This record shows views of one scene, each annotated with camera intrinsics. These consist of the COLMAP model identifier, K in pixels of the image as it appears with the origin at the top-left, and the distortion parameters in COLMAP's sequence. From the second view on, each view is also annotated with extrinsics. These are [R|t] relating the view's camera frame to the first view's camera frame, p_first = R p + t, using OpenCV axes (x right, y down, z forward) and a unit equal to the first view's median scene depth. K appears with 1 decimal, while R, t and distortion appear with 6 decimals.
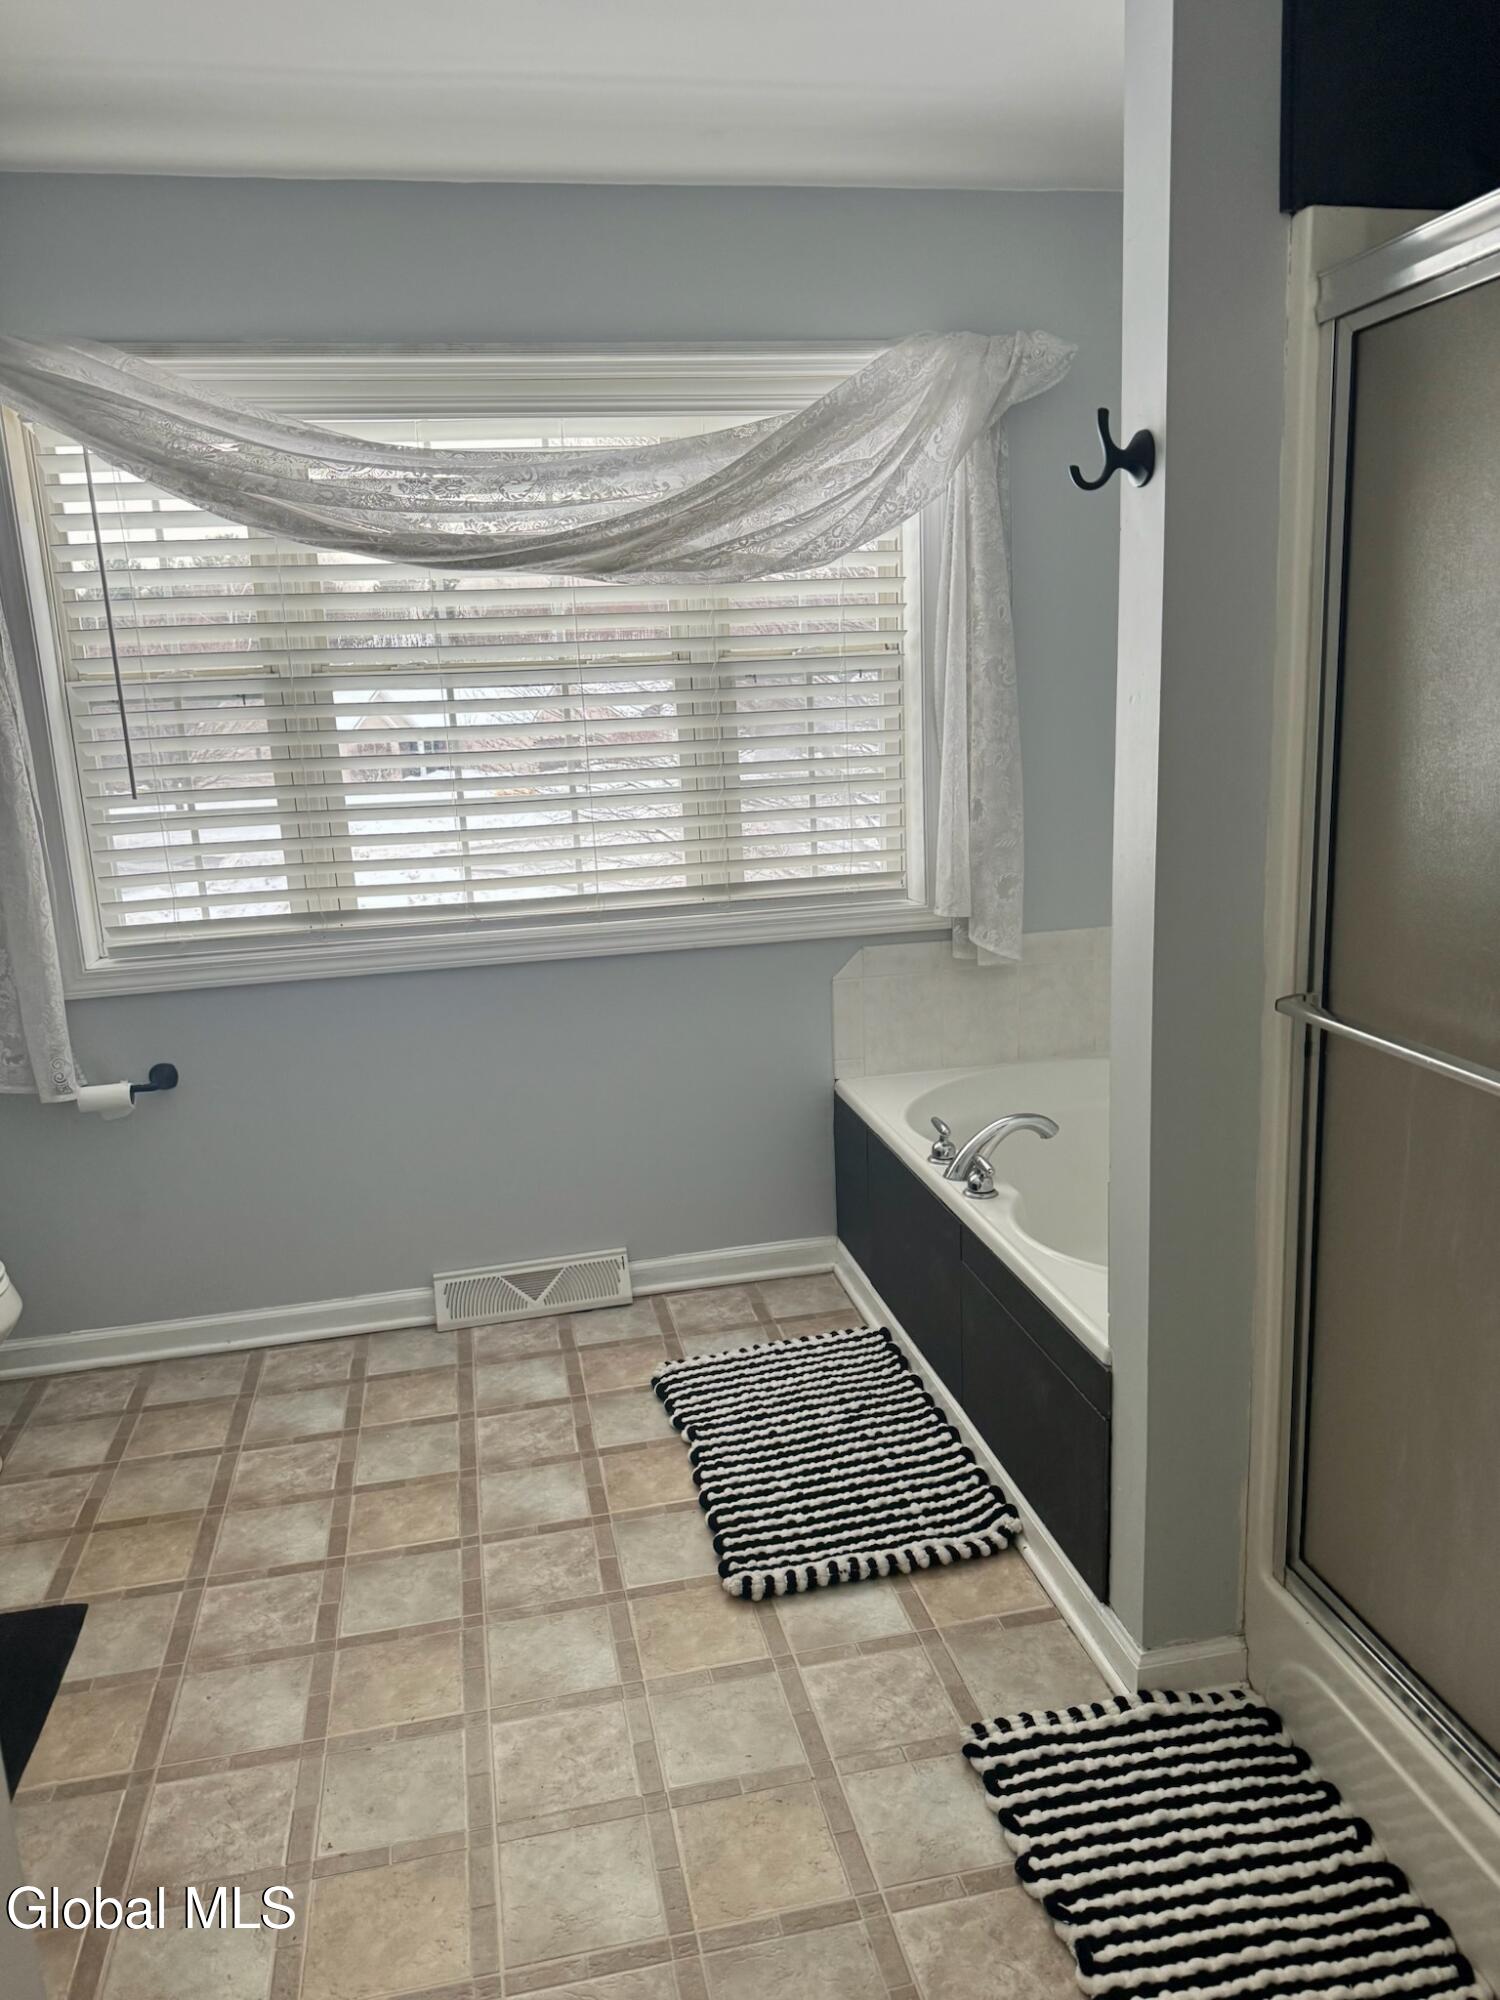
lens RADIAL K [[1448.7, 0, 761.3], [0, 1448.7, 991.2], [0, 0, 1]] dist [0.075336, -0.079971]
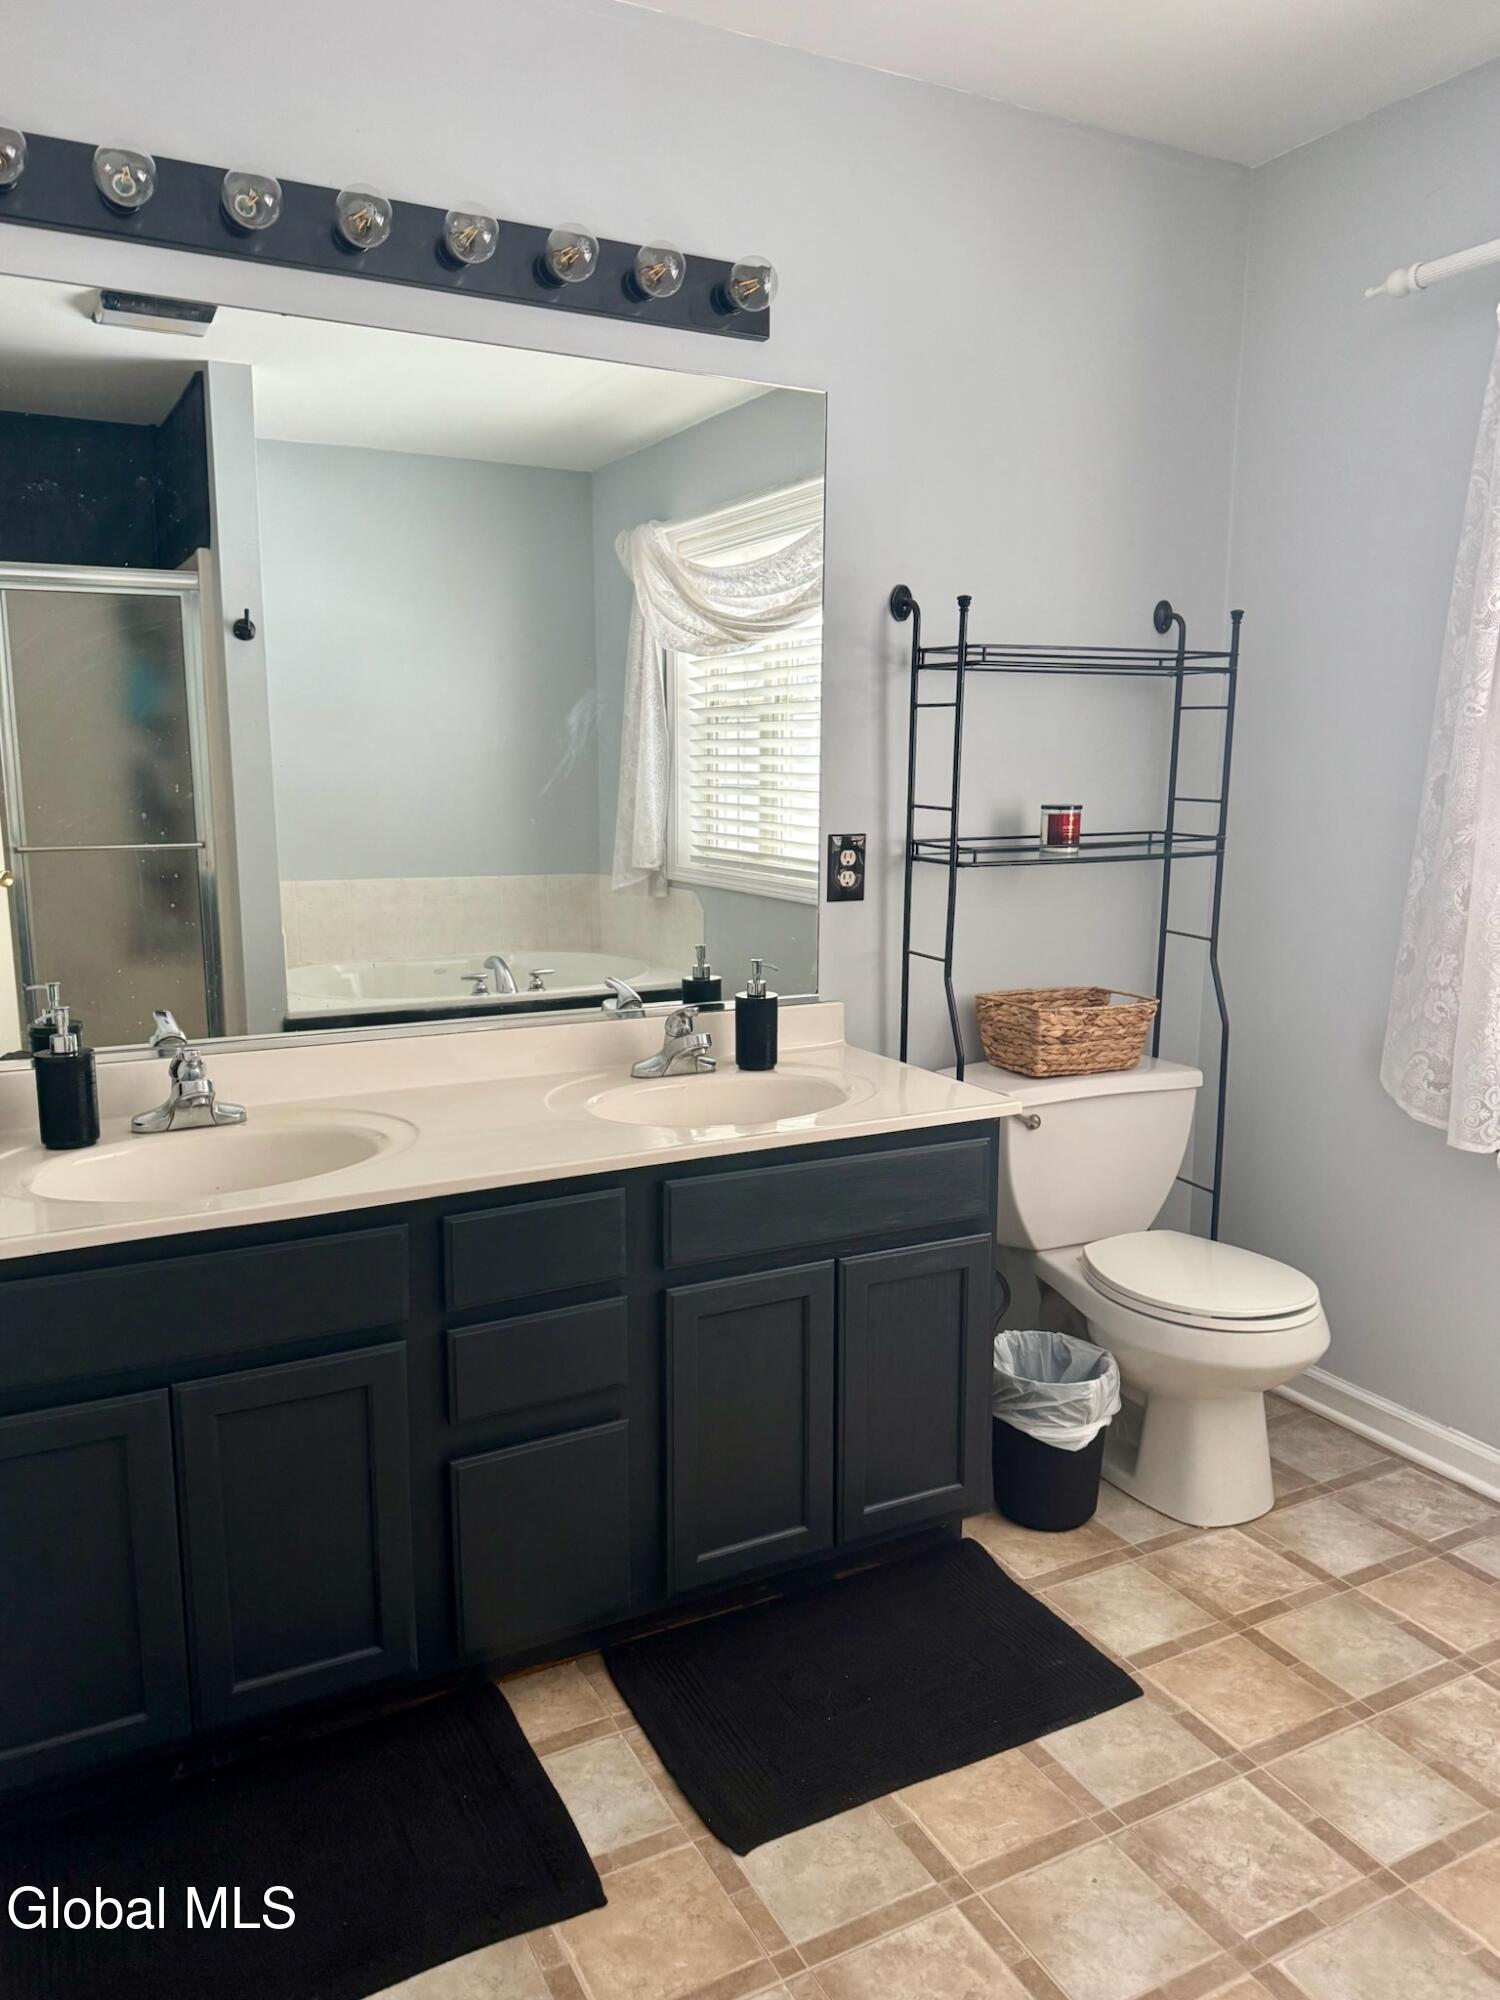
lens RADIAL K [[1448.7, 0, 761.0], [0, 1448.7, 1005.4], [0, 0, 1]] dist [0.075336, -0.079971]
pose [[0.269831, 0.203415, -0.941177, 0.170505], [-0.211504, 0.966082, 0.148161, -0.040811], [0.939392, 0.159084, 0.303702, 0.389029]]
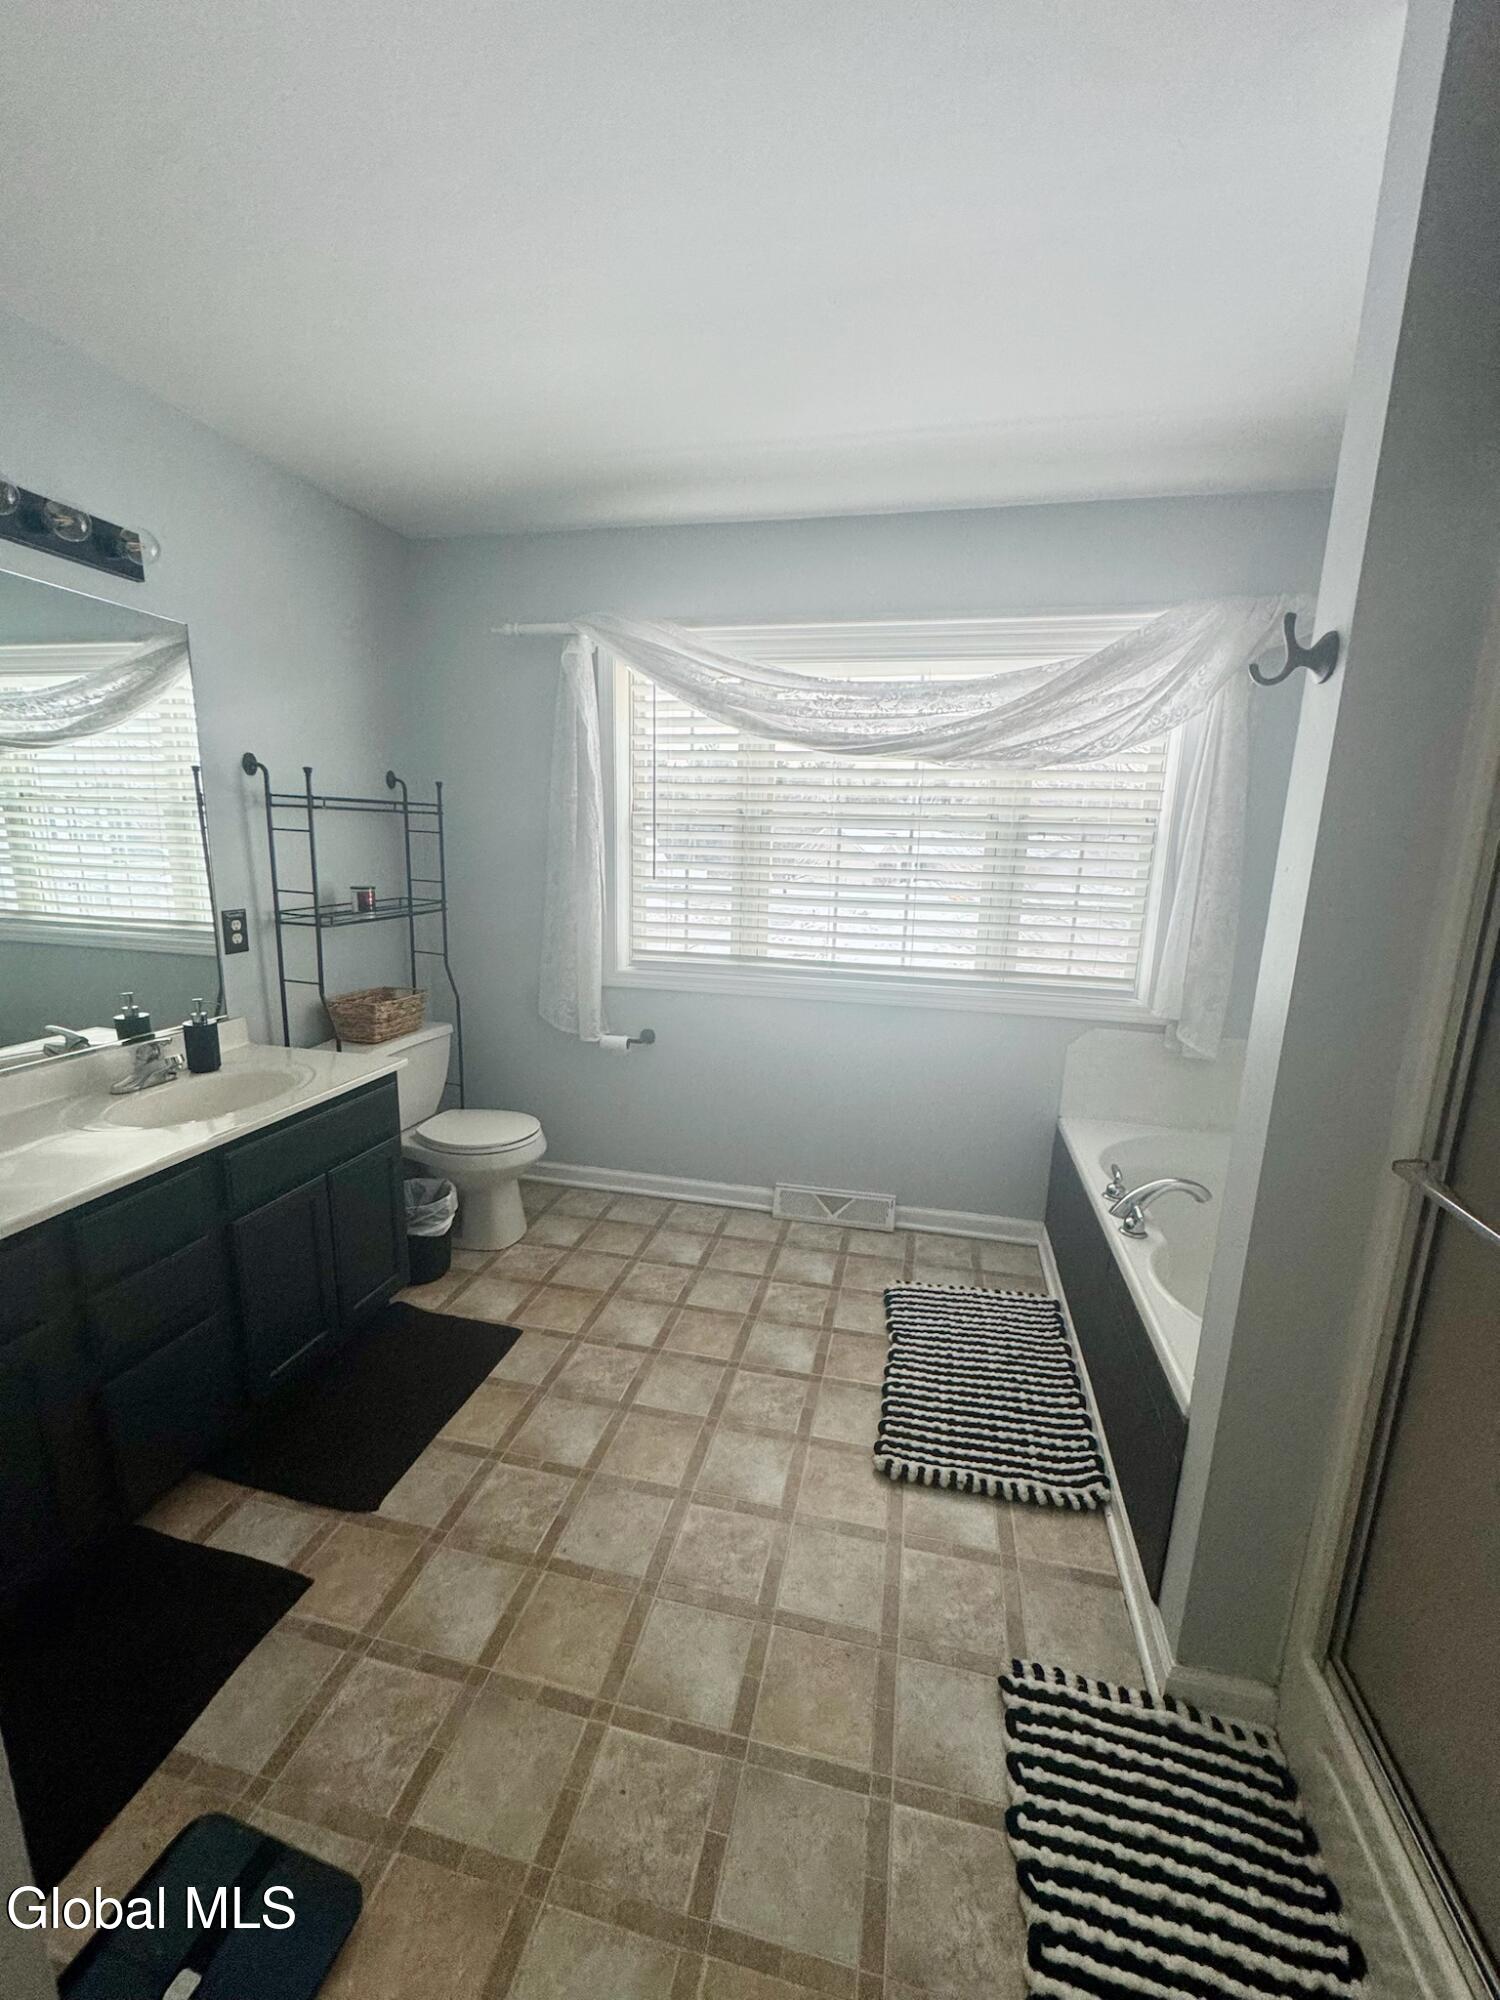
lens RADIAL K [[803.3, 0, 755.9], [0, 803.3, 992.8], [0, 0, 1]] dist [-0.002063, 0.001620]
pose [[0.906929, 0.149629, -0.393816, 0.091309], [-0.154563, 0.987793, 0.019361, -0.035536], [0.391906, 0.043310, 0.918985, 0.176784]]
